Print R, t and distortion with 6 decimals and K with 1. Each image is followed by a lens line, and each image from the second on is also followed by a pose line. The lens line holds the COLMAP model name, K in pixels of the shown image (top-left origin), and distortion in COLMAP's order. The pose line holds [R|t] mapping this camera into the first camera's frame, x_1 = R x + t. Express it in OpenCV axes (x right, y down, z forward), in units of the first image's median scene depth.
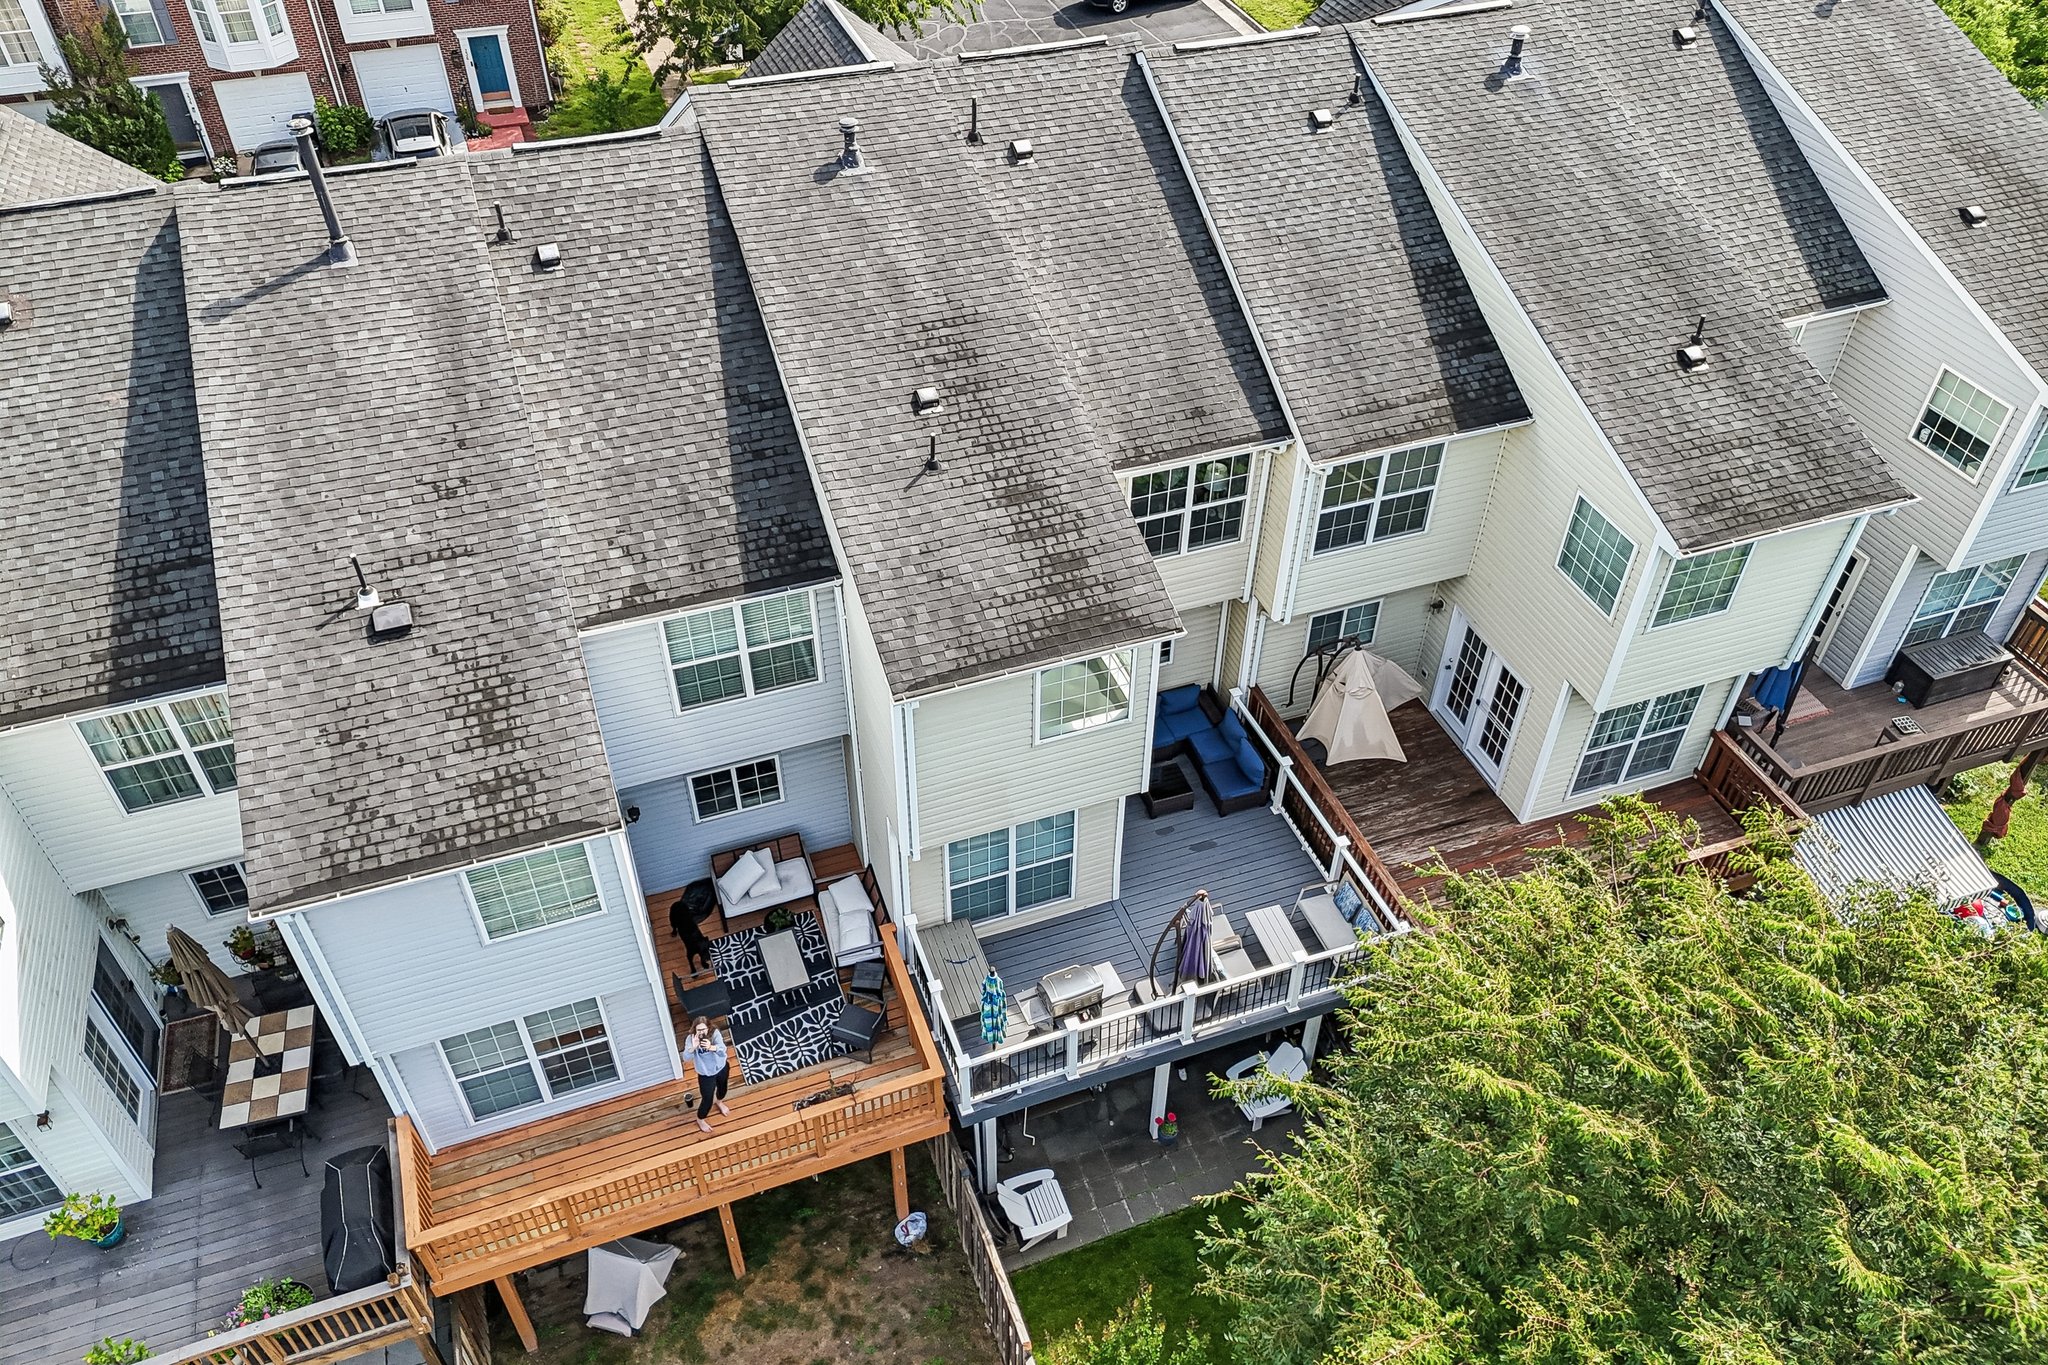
lens RADIAL K [[1495.6, 0, 1024.0], [0, 1495.6, 682.5], [0, 0, 1]] dist [0.079493, -0.089608]
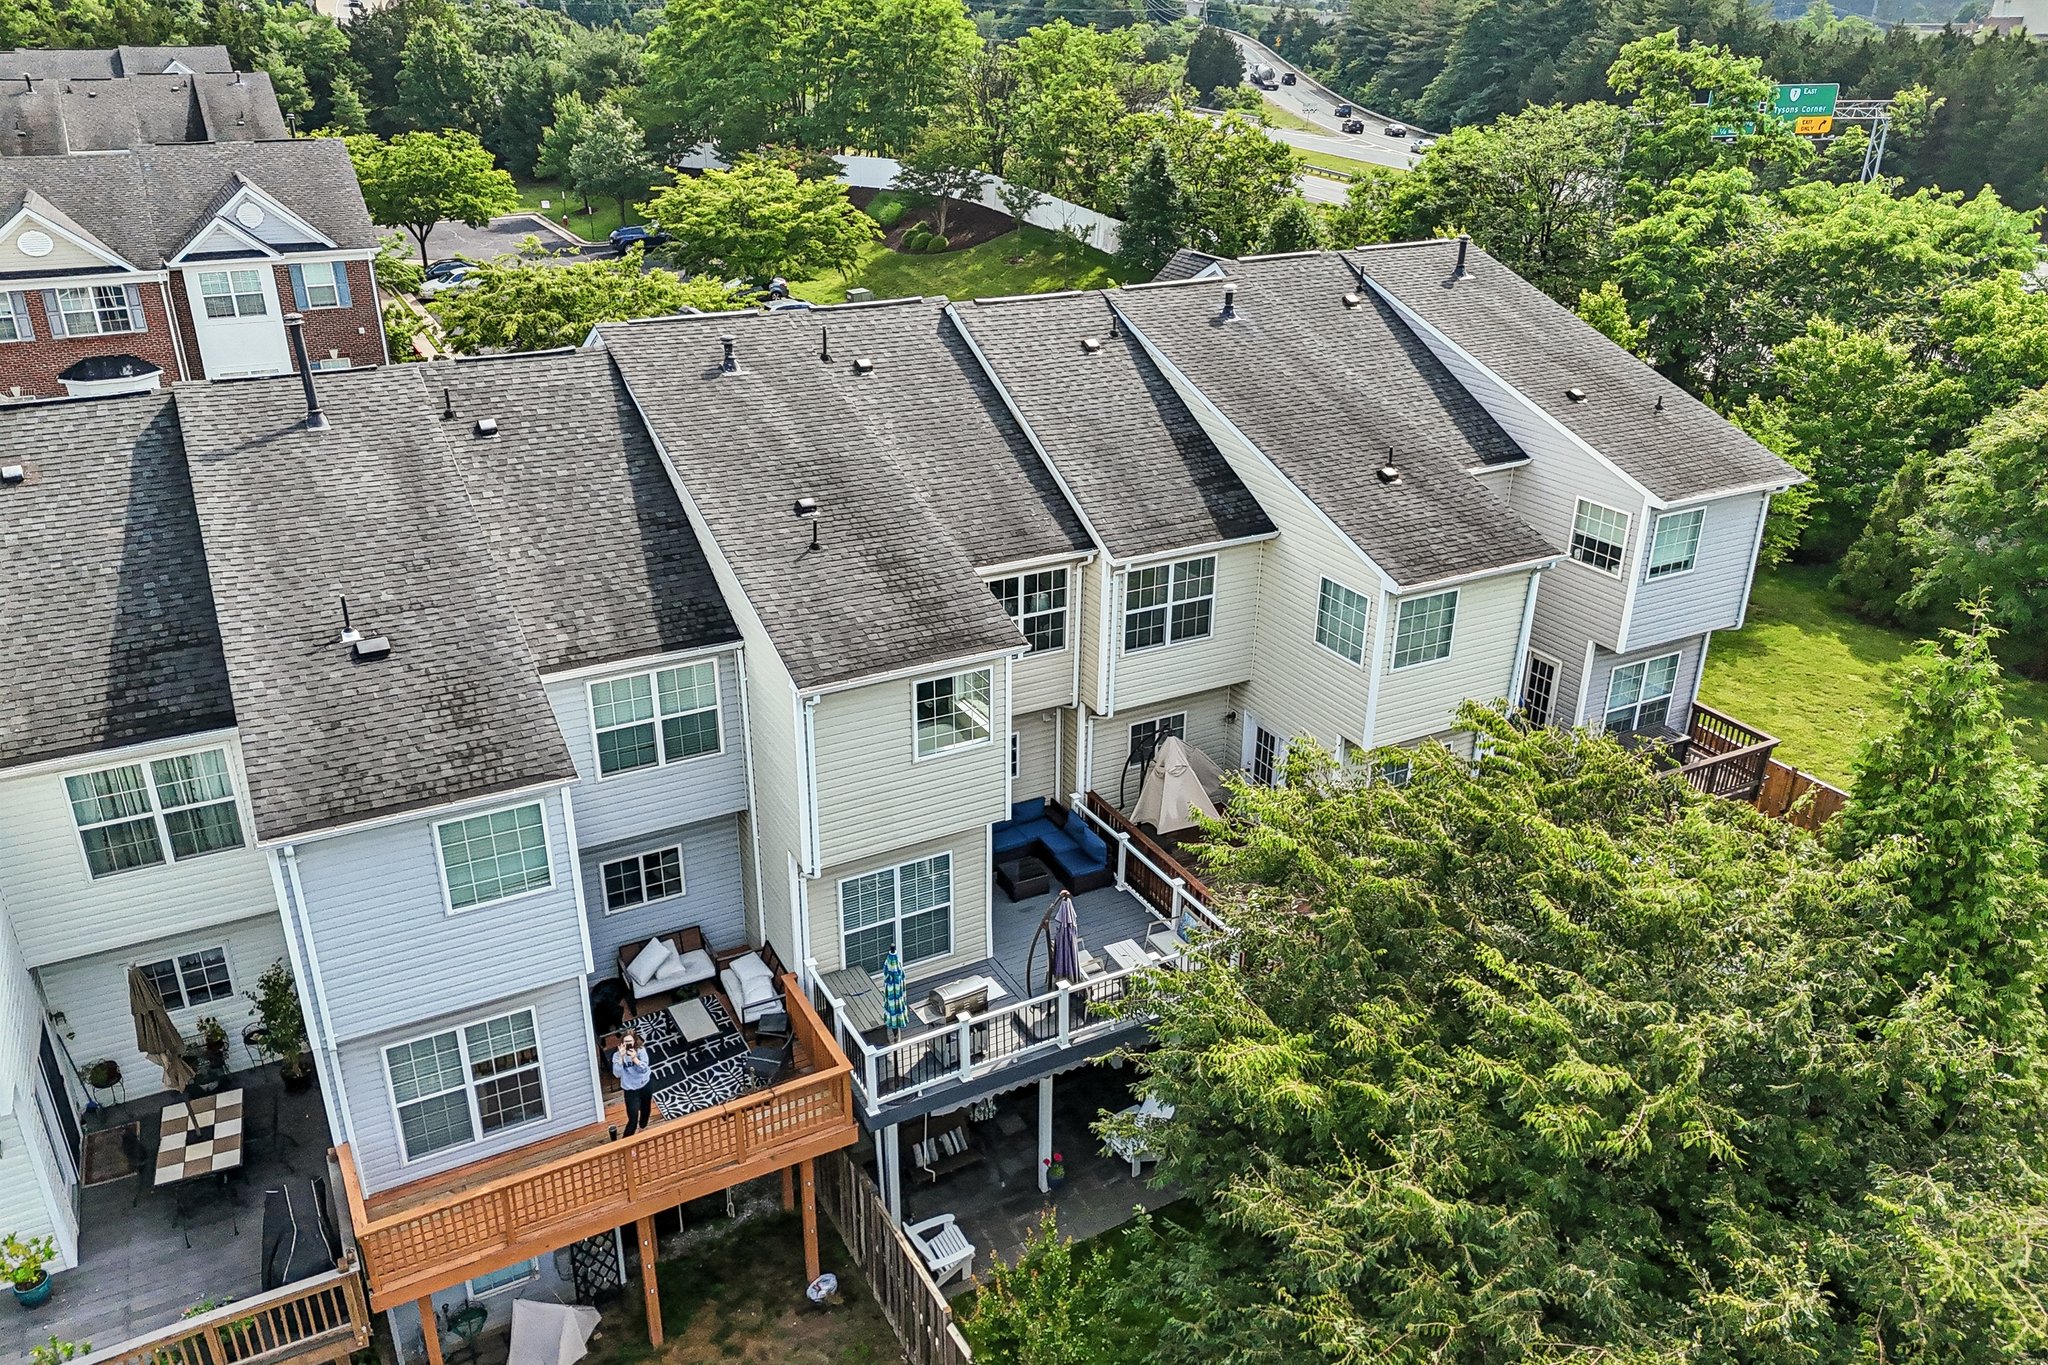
lens RADIAL K [[1495.6, 0, 1024.0], [0, 1495.6, 682.5], [0, 0, 1]] dist [0.079493, -0.089608]
pose [[0.989535, -0.059683, 0.131370, -0.055297], [0.096958, 0.949299, -0.299049, 0.326507], [-0.106861, 0.308657, 0.945152, -0.148231]]
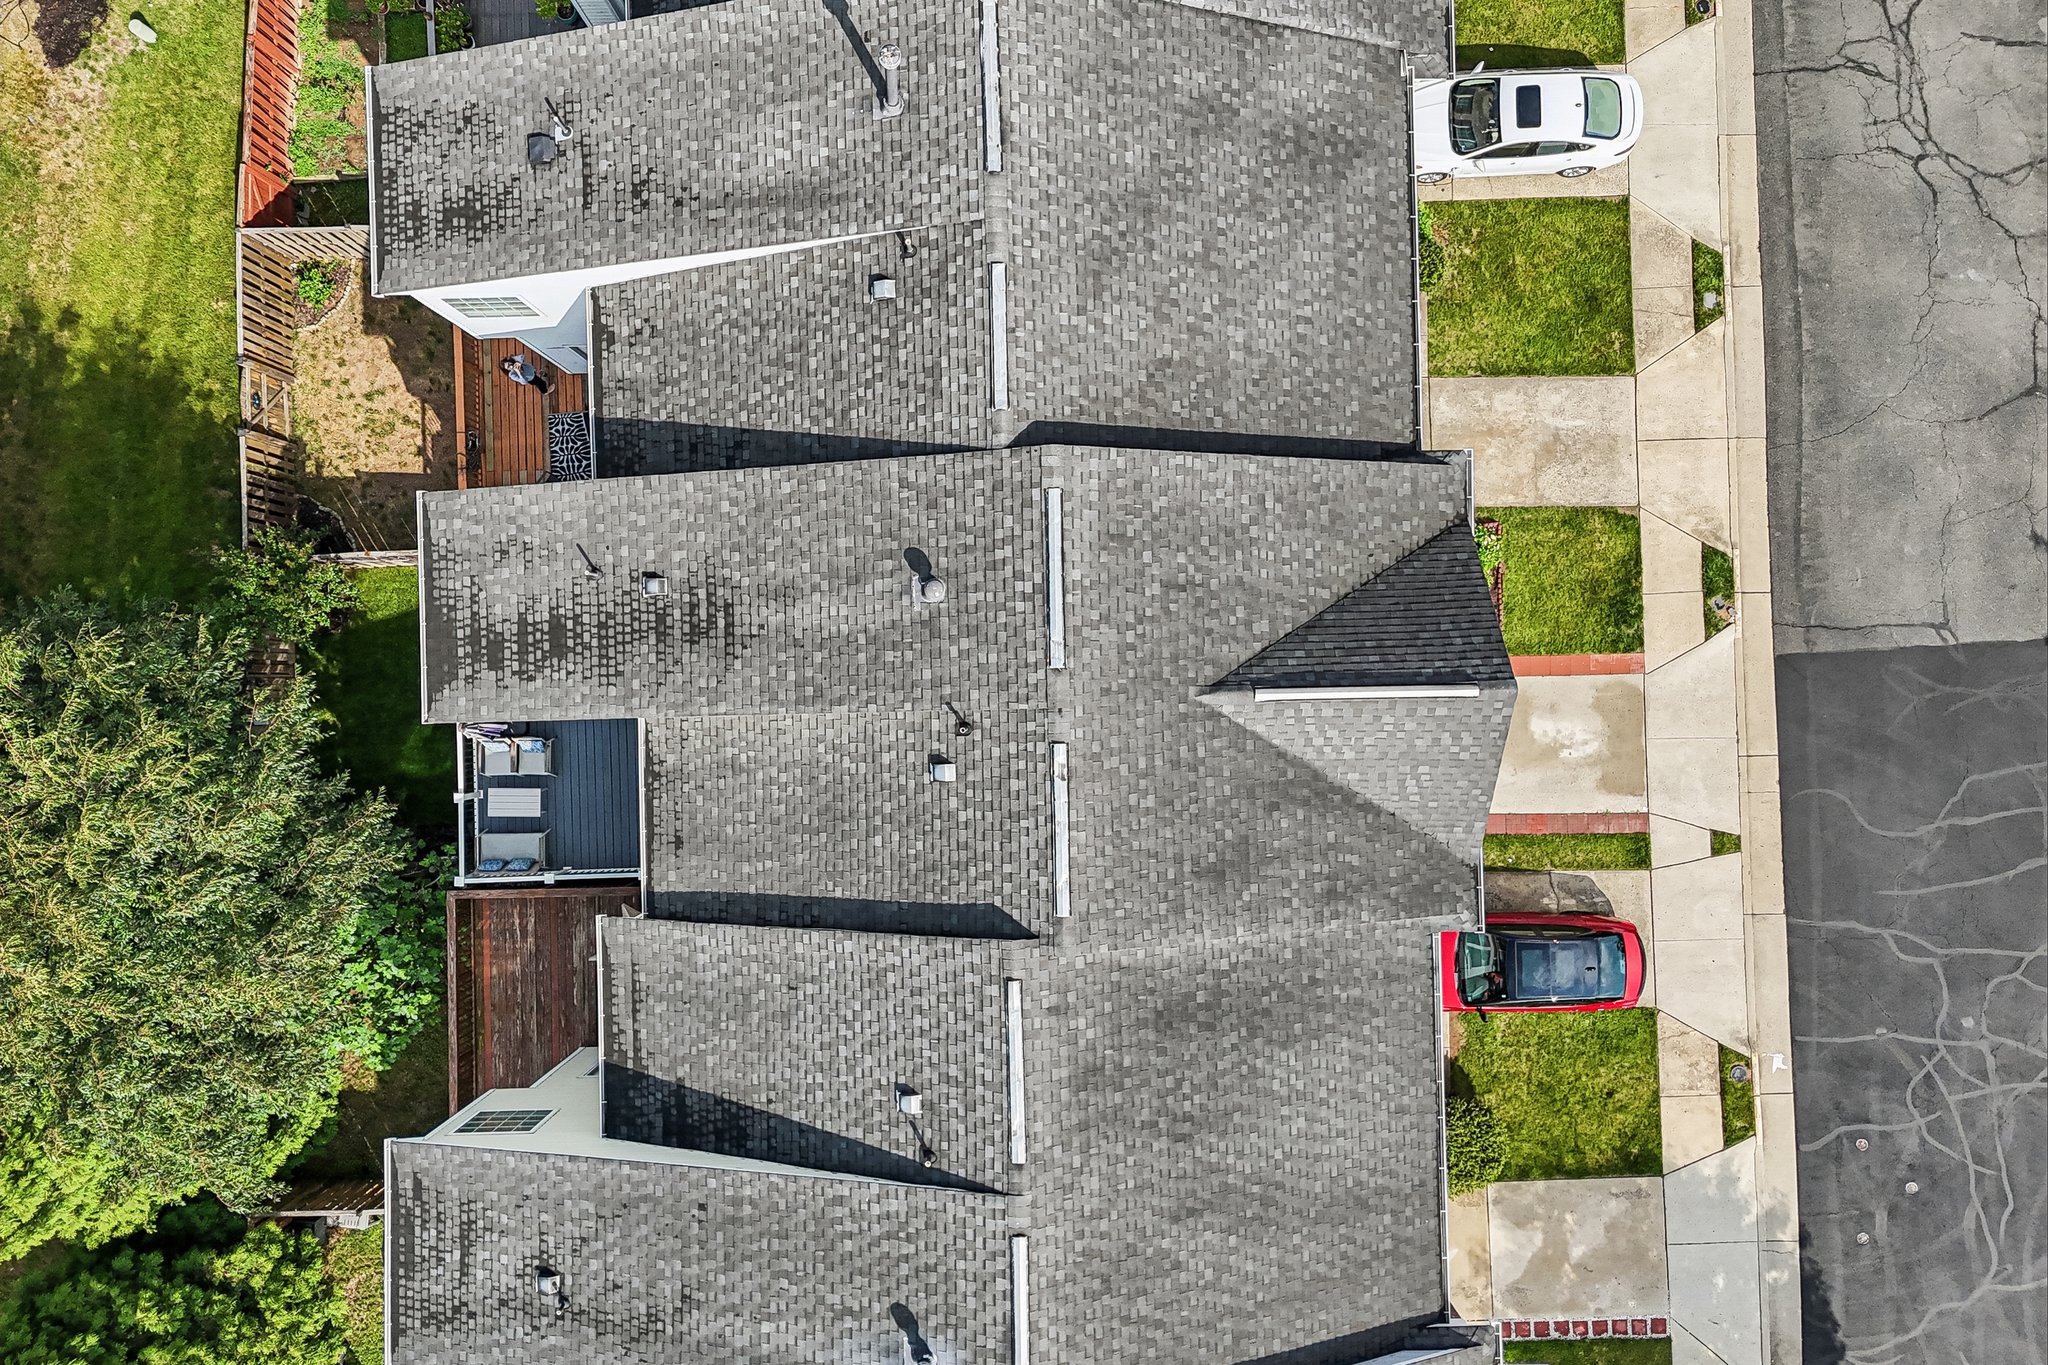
lens RADIAL K [[1485.9, 0, 1014.9], [0, 1485.9, 703.3], [0, 0, 1]] dist [0.013985, 0.002078]
pose [[-0.317305, 0.948296, 0.007263, -0.073177], [-0.637992, -0.219130, 0.738206, -1.185010], [0.701629, 0.229603, 0.674536, 0.419972]]
